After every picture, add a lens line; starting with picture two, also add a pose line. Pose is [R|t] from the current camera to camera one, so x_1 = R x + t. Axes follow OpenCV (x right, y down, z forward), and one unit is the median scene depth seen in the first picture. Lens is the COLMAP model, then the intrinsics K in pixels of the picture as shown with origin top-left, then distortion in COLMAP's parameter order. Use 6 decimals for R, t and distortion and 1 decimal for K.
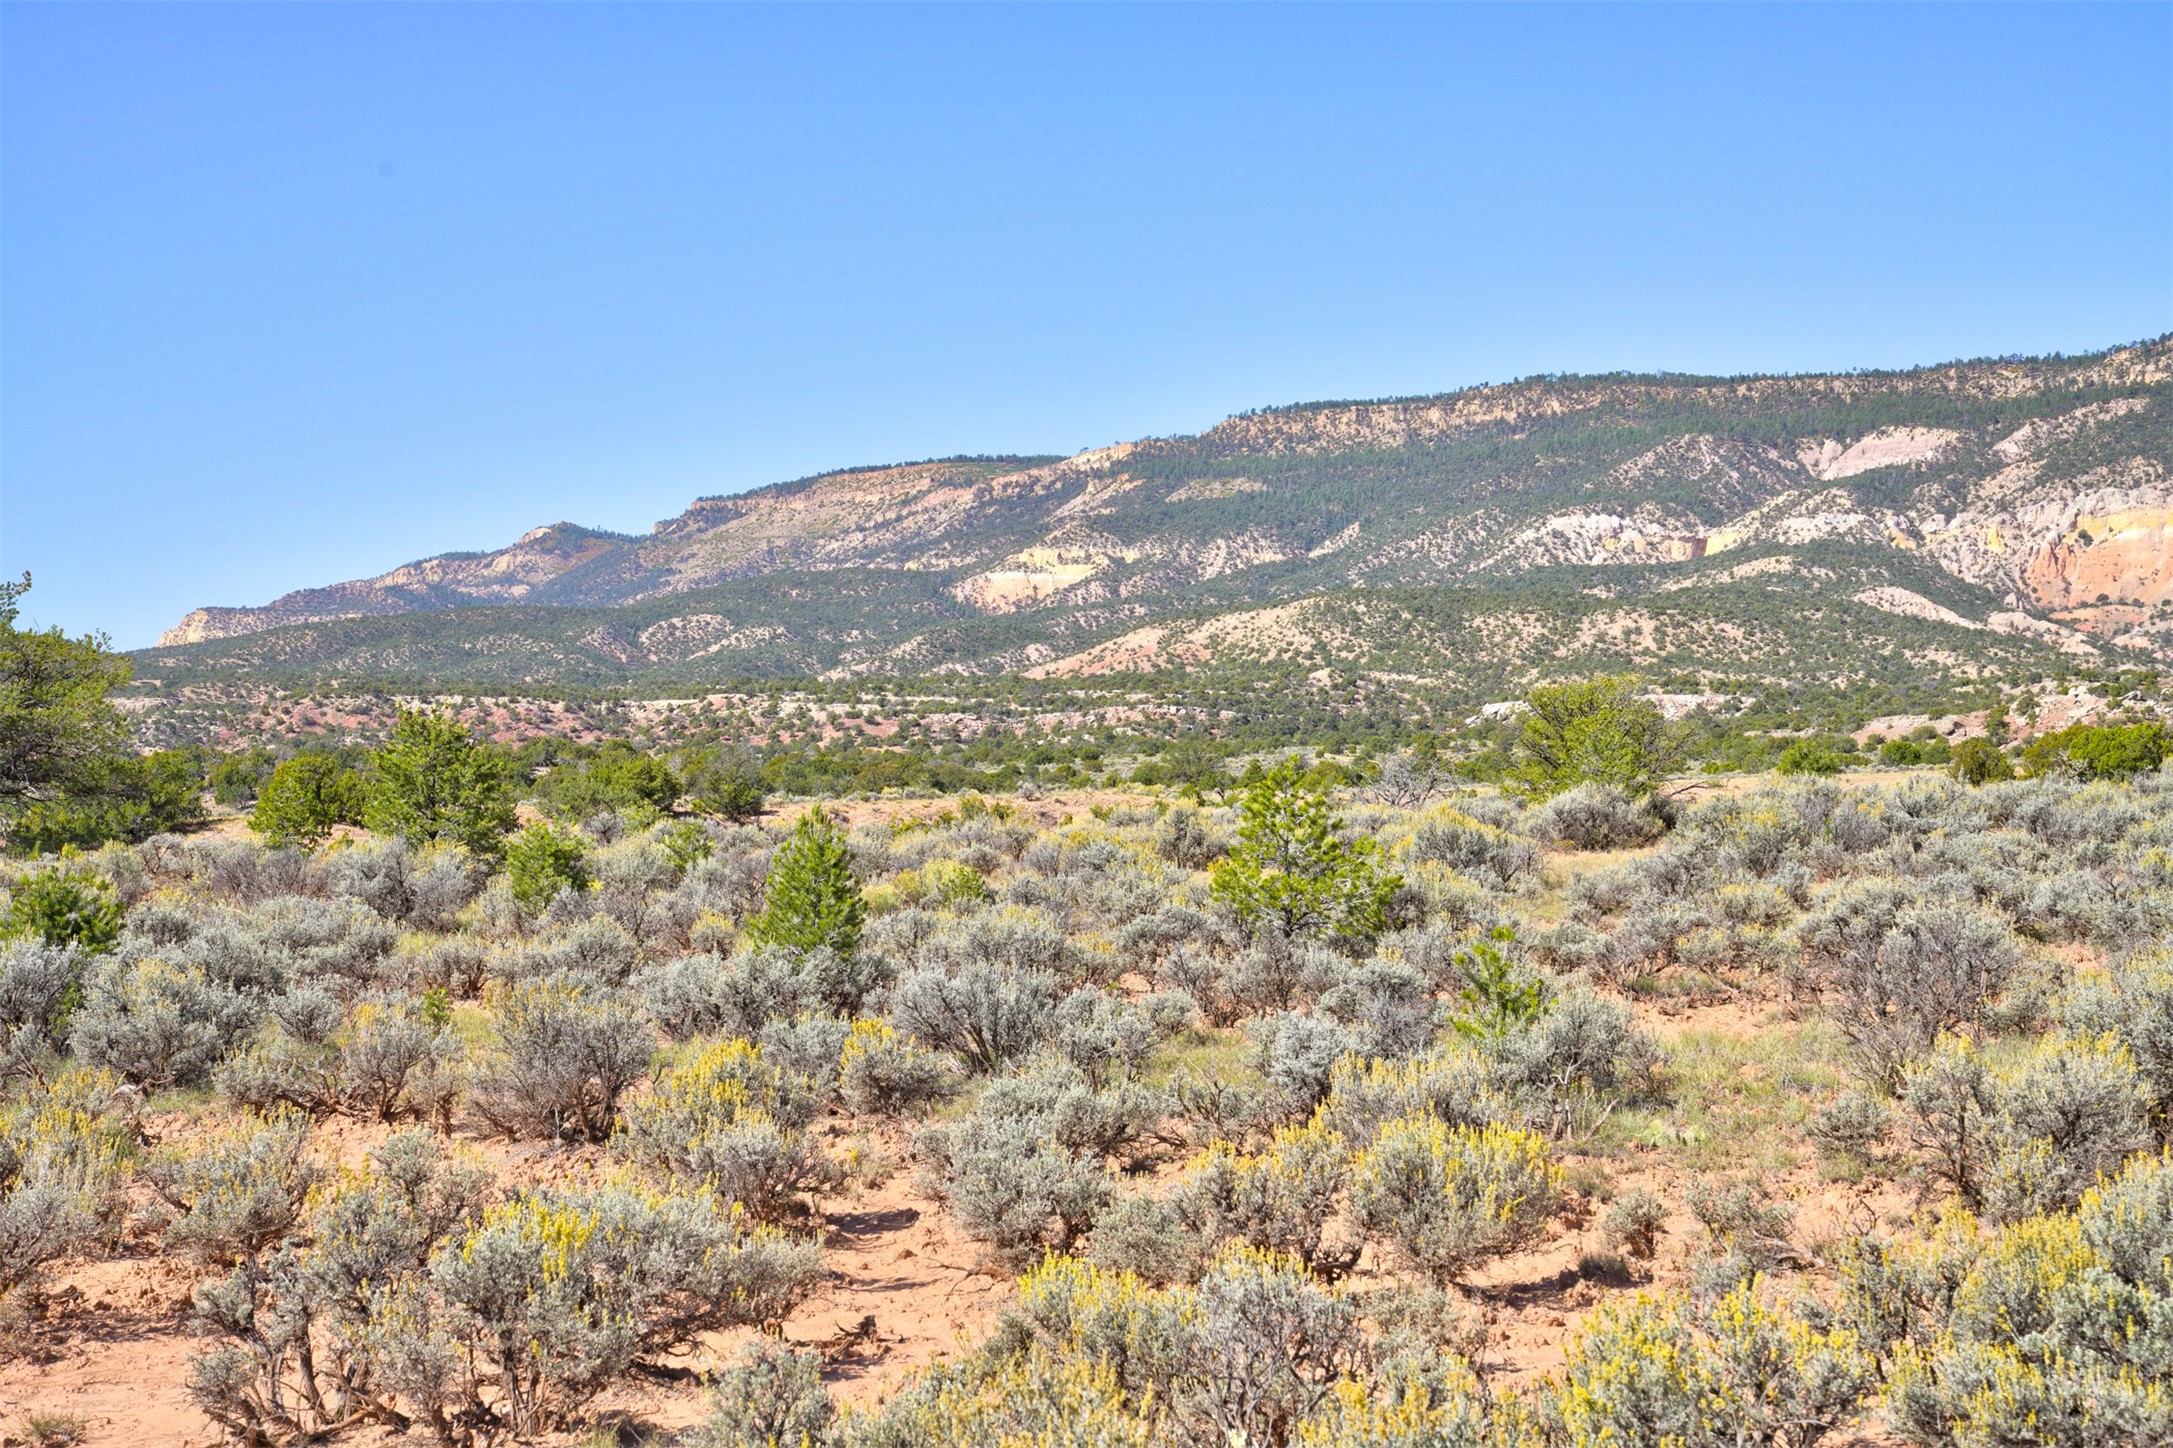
lens RADIAL K [[3185.5, 0, 1086.5], [0, 3185.5, 724.0], [0, 0, 1]] dist [0.165117, 0.487530]
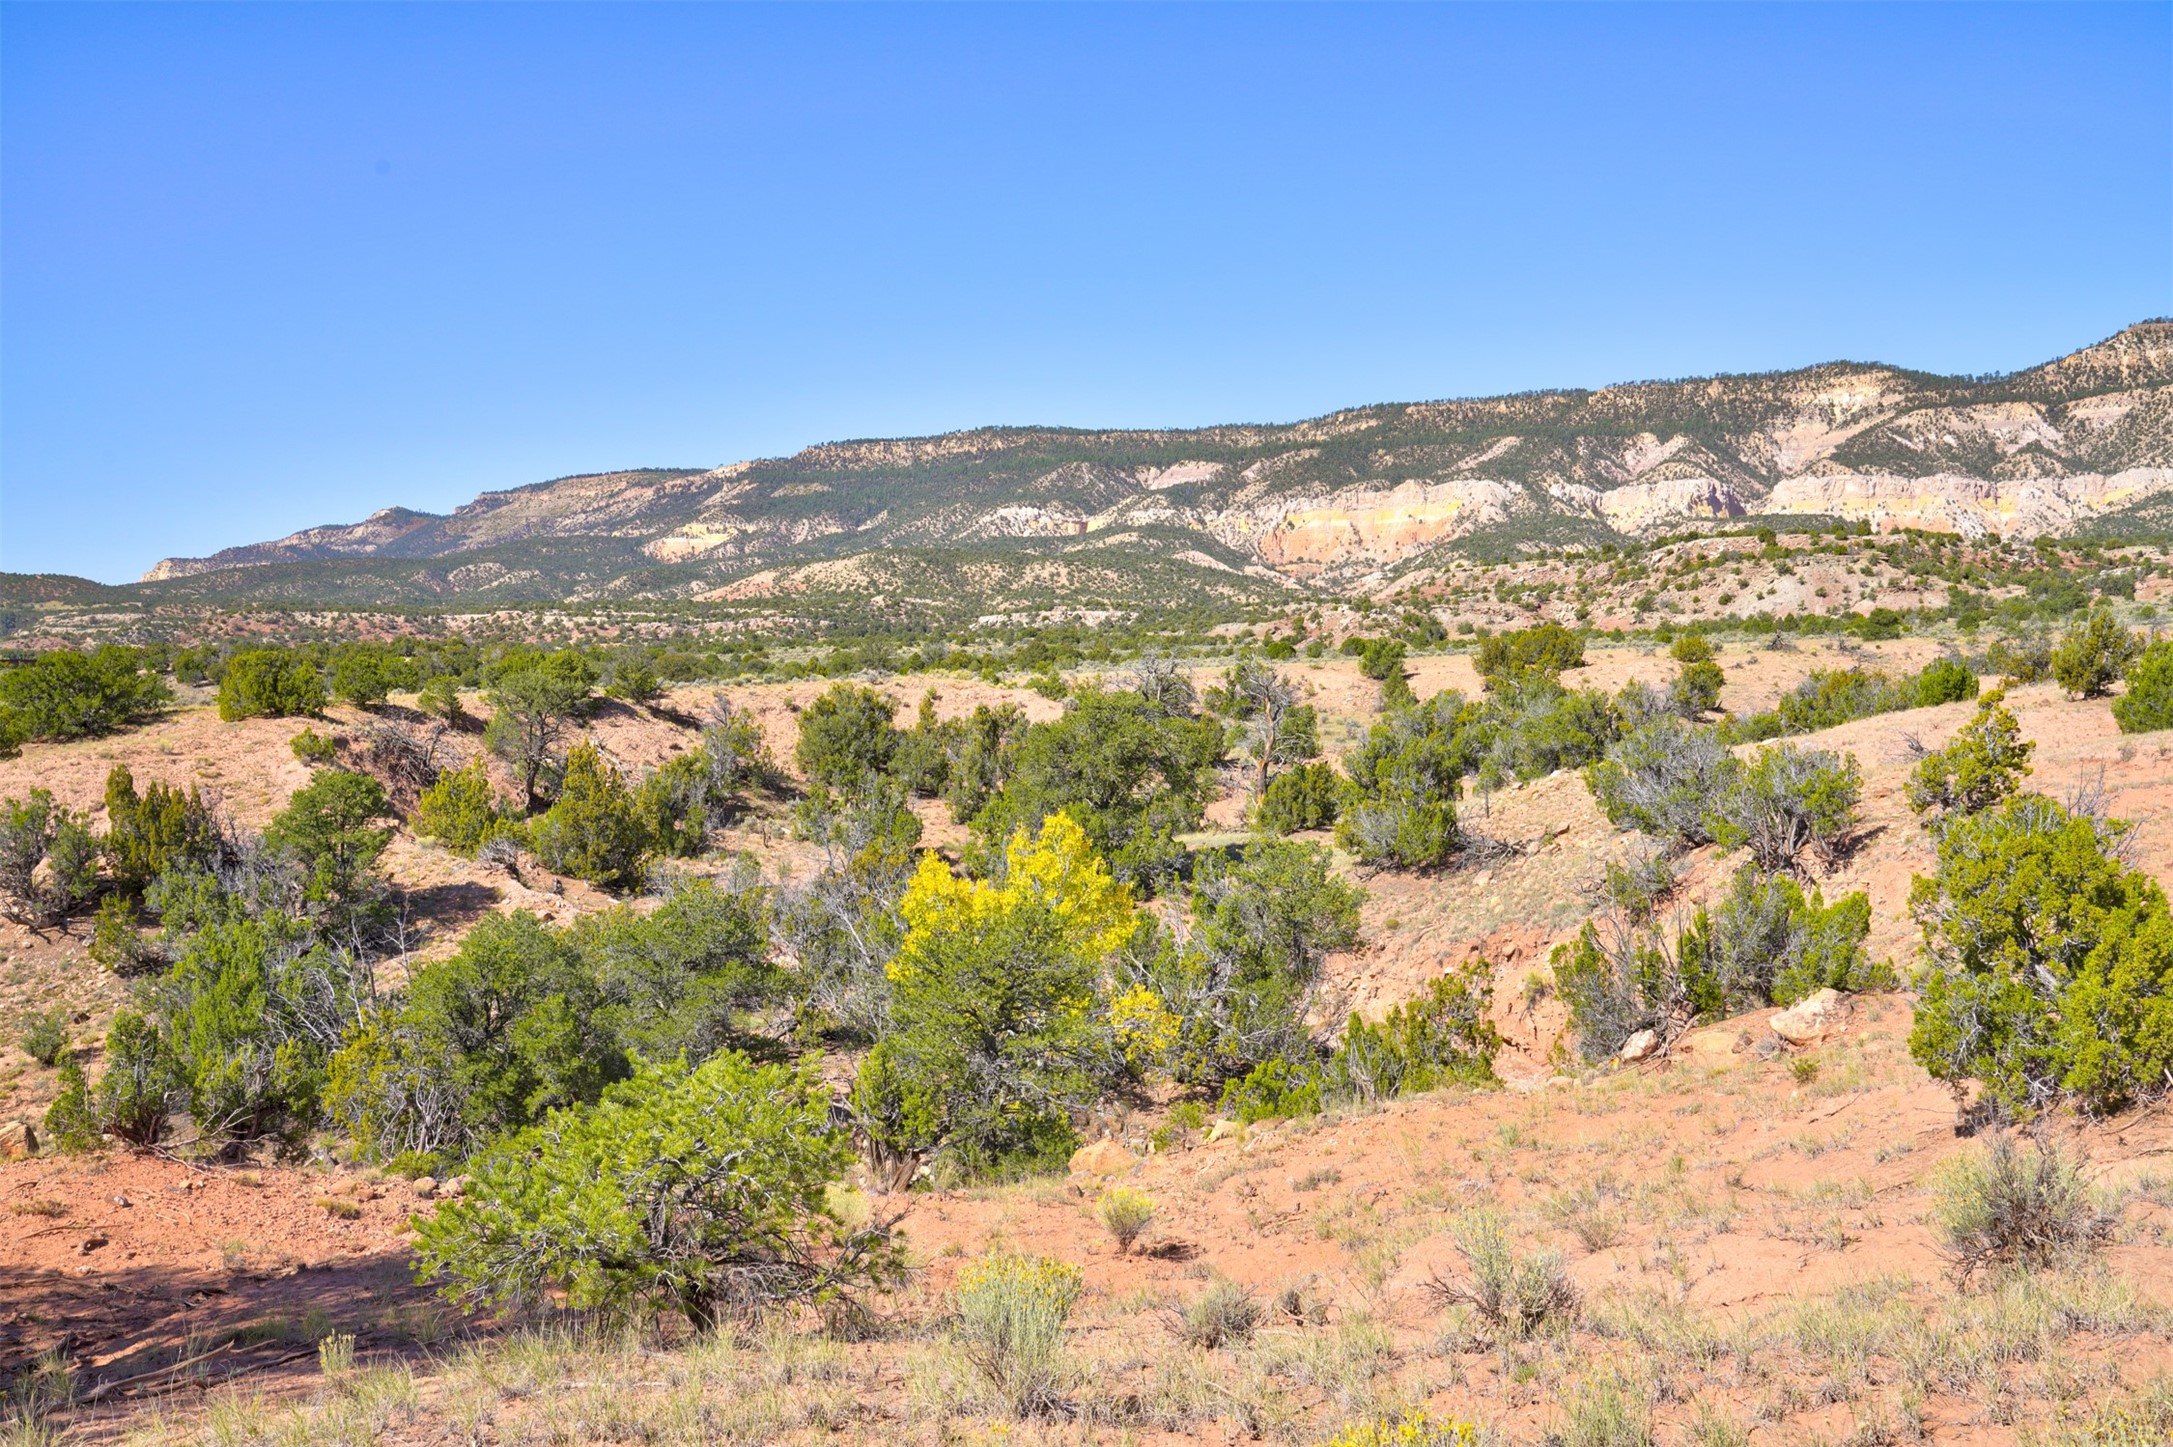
lens RADIAL K [[1852.2, 0, 1086.5], [0, 1852.2, 723.5], [0, 0, 1]] dist [-0.079610, 0.161603]
pose [[0.980828, -0.010582, 0.194590, -0.003448], [0.000677, 0.998704, 0.050899, 0.000136], [-0.194877, -0.049792, 0.979563, 0.013186]]
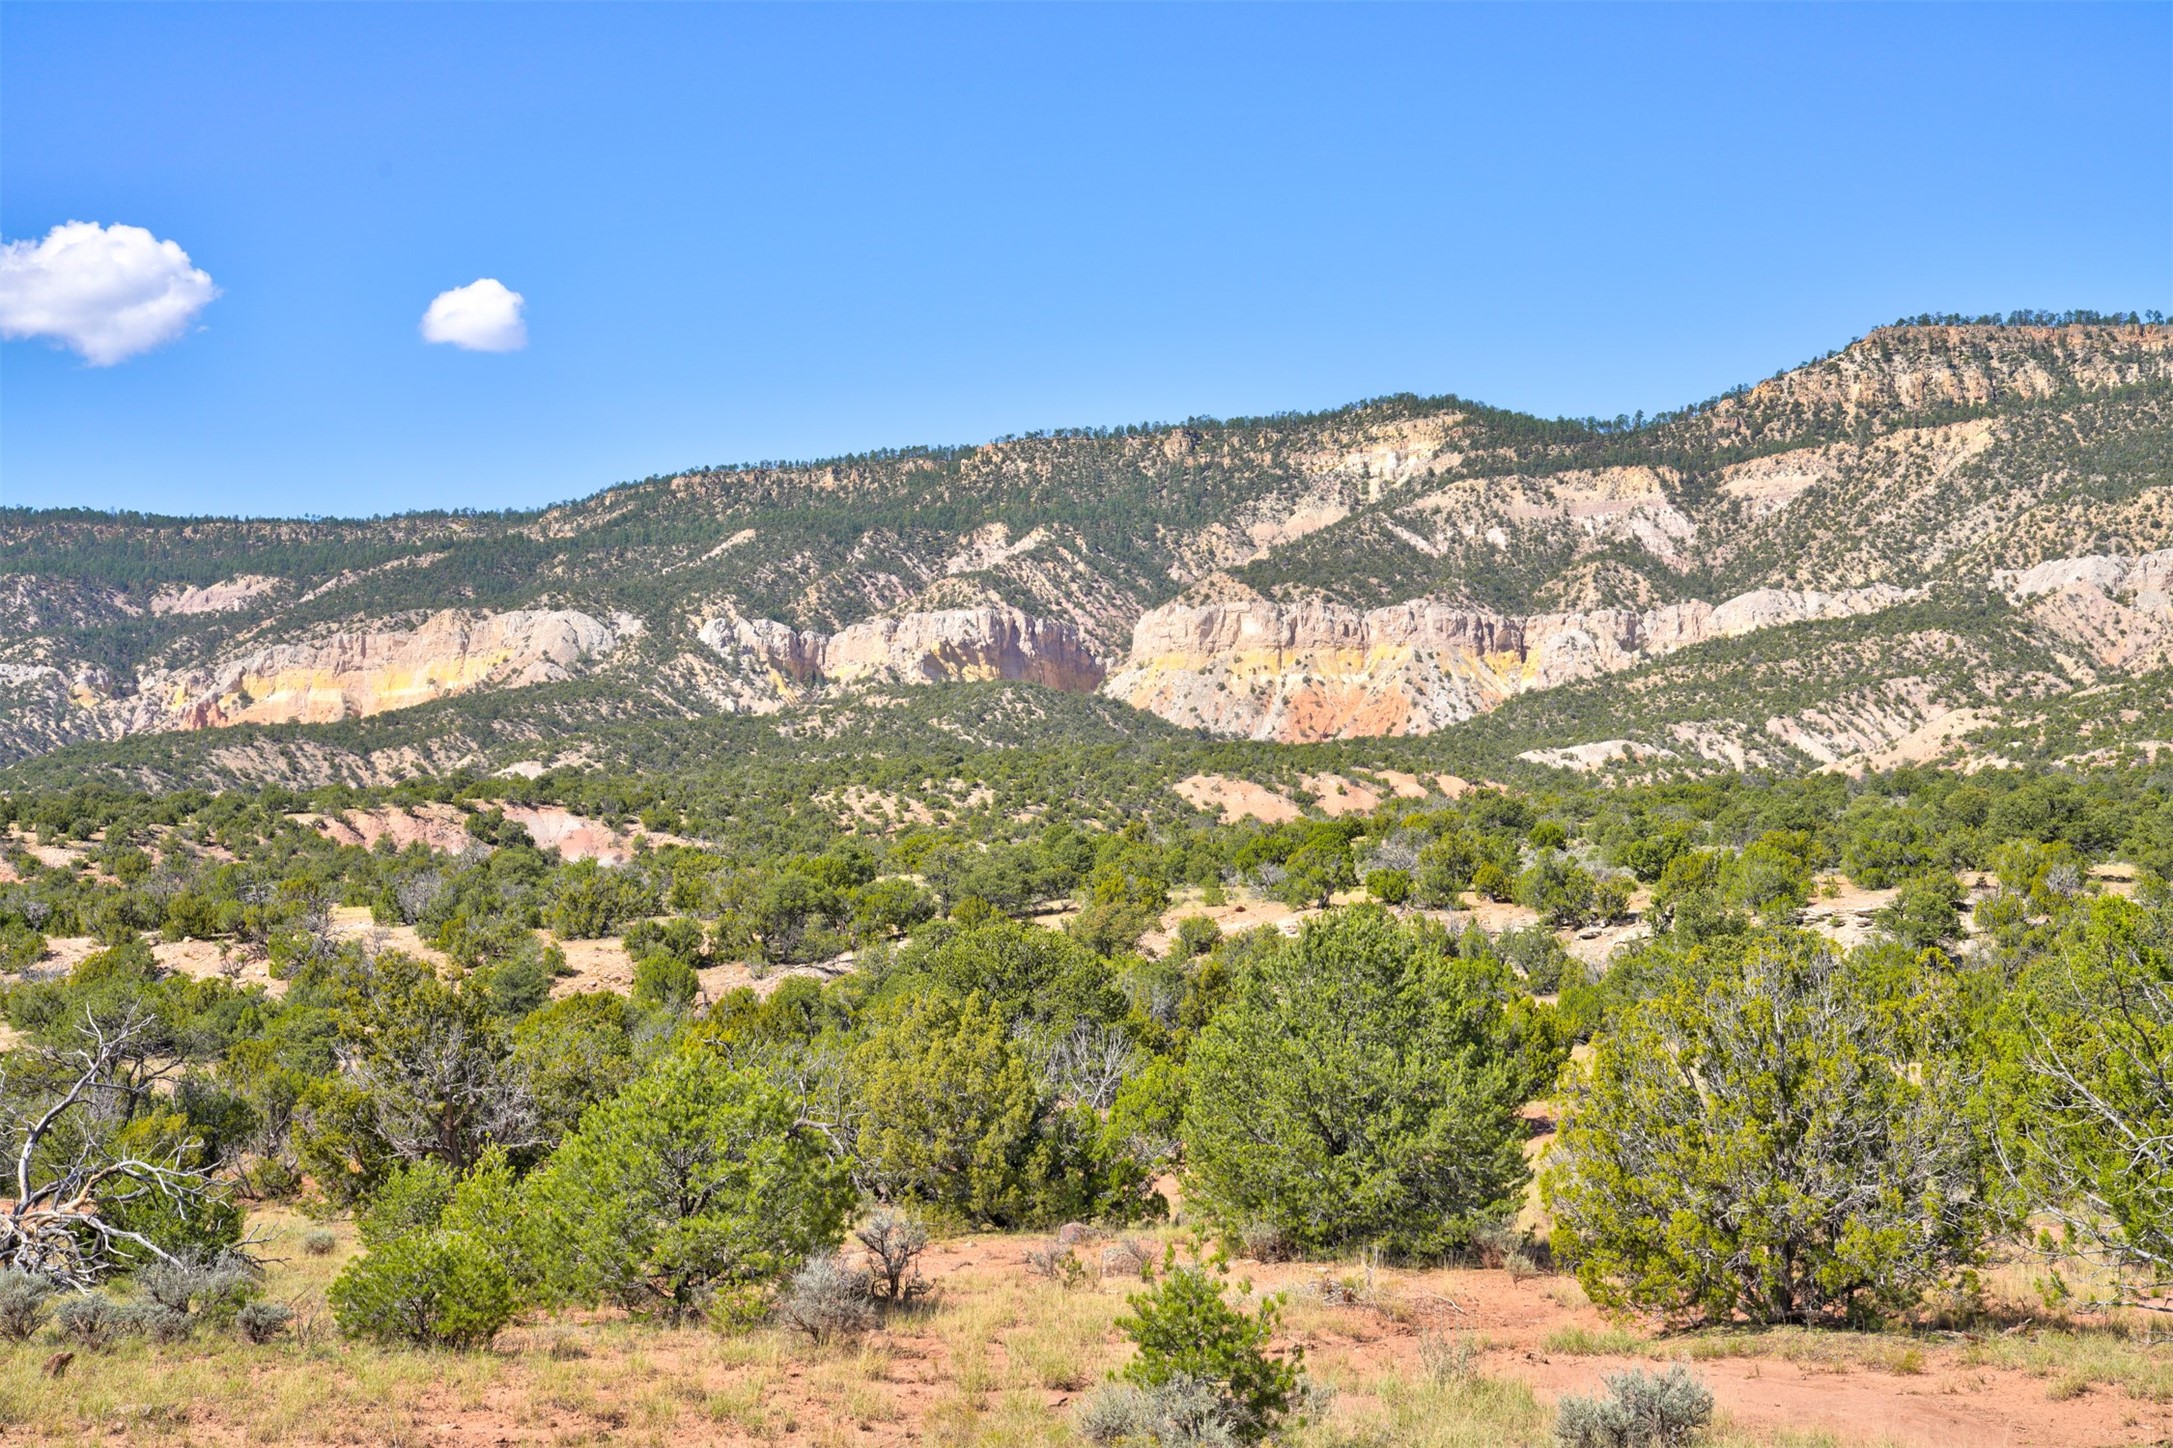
lens RADIAL K [[2855.8, 0, 1081.4], [0, 2855.8, 715.3], [0, 0, 1]] dist [0.114764, 0.398779]
pose [[0.953775, 0.010688, 0.300330, 0.255290], [0.003391, 0.998921, -0.046319, -0.013475], [-0.300501, 0.045196, 0.952710, 0.153201]]
